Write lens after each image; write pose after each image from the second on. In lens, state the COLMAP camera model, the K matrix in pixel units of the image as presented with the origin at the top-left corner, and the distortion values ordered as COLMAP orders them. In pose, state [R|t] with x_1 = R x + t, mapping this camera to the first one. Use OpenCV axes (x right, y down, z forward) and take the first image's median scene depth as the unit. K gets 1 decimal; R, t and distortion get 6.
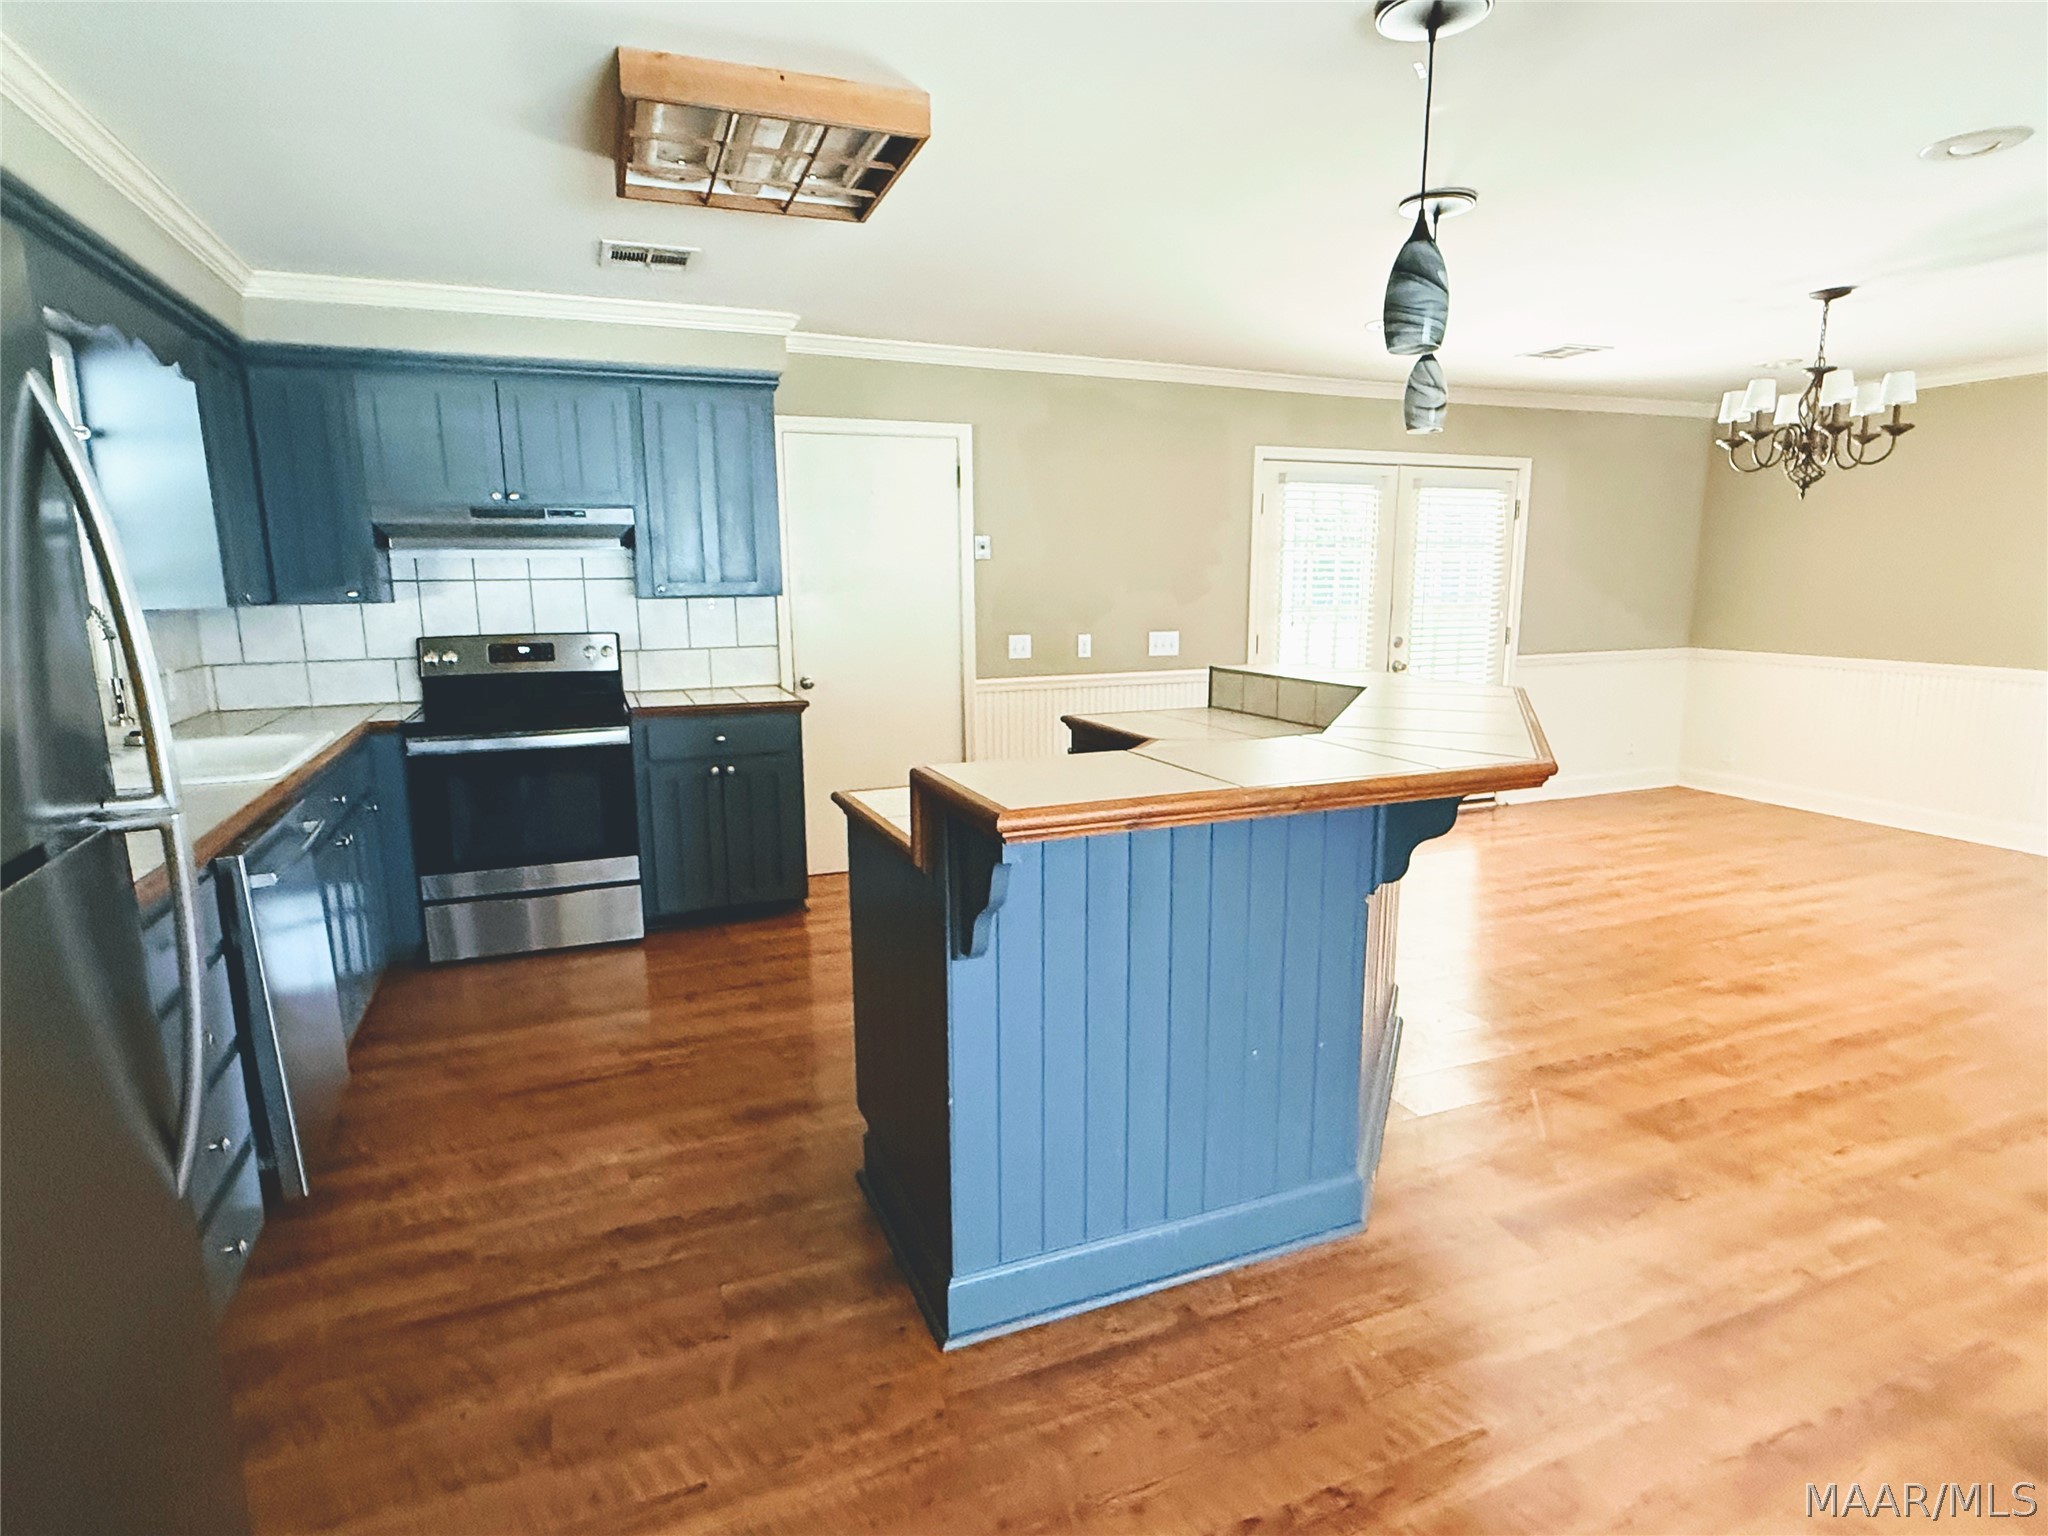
lens RADIAL K [[1093.9, 0, 1020.6], [0, 1093.9, 770.1], [0, 0, 1]] dist [0.001224, 0.000358]
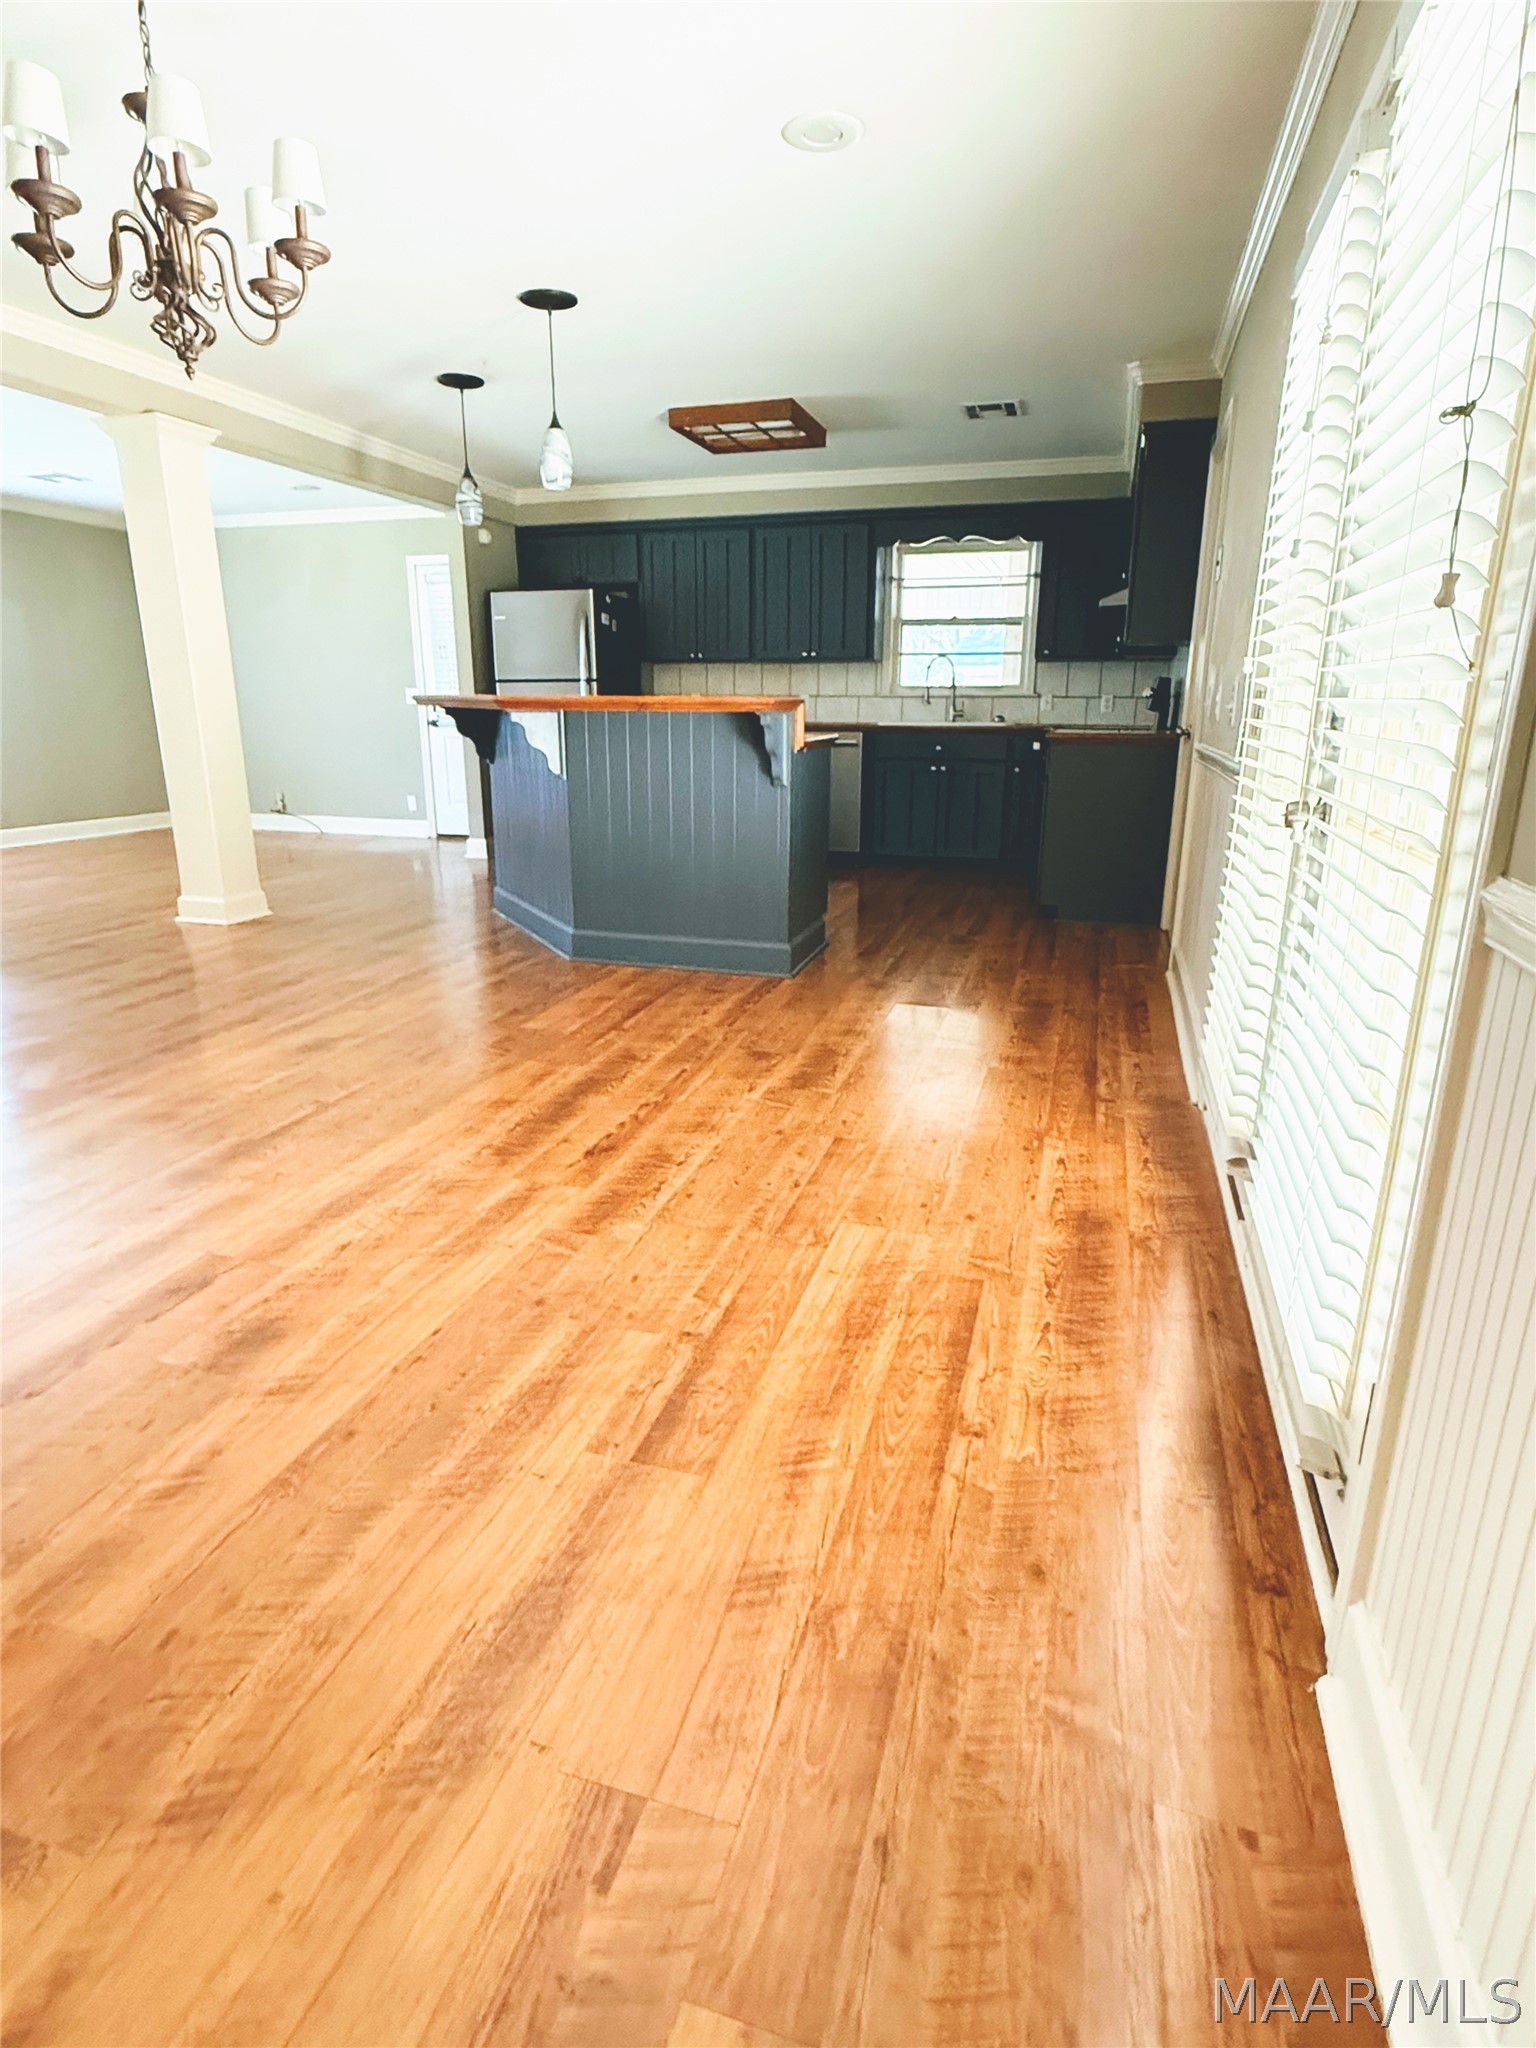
lens RADIAL K [[1080.7, 0, 775.1], [0, 1080.7, 1023.5], [0, 0, 1]] dist [-0.004006, -0.000677]
pose [[-0.623535, 0.224814, -0.748774, 0.975796], [-0.140540, 0.909927, 0.390232, -0.201456], [0.769060, 0.348556, -0.535776, 1.576969]]
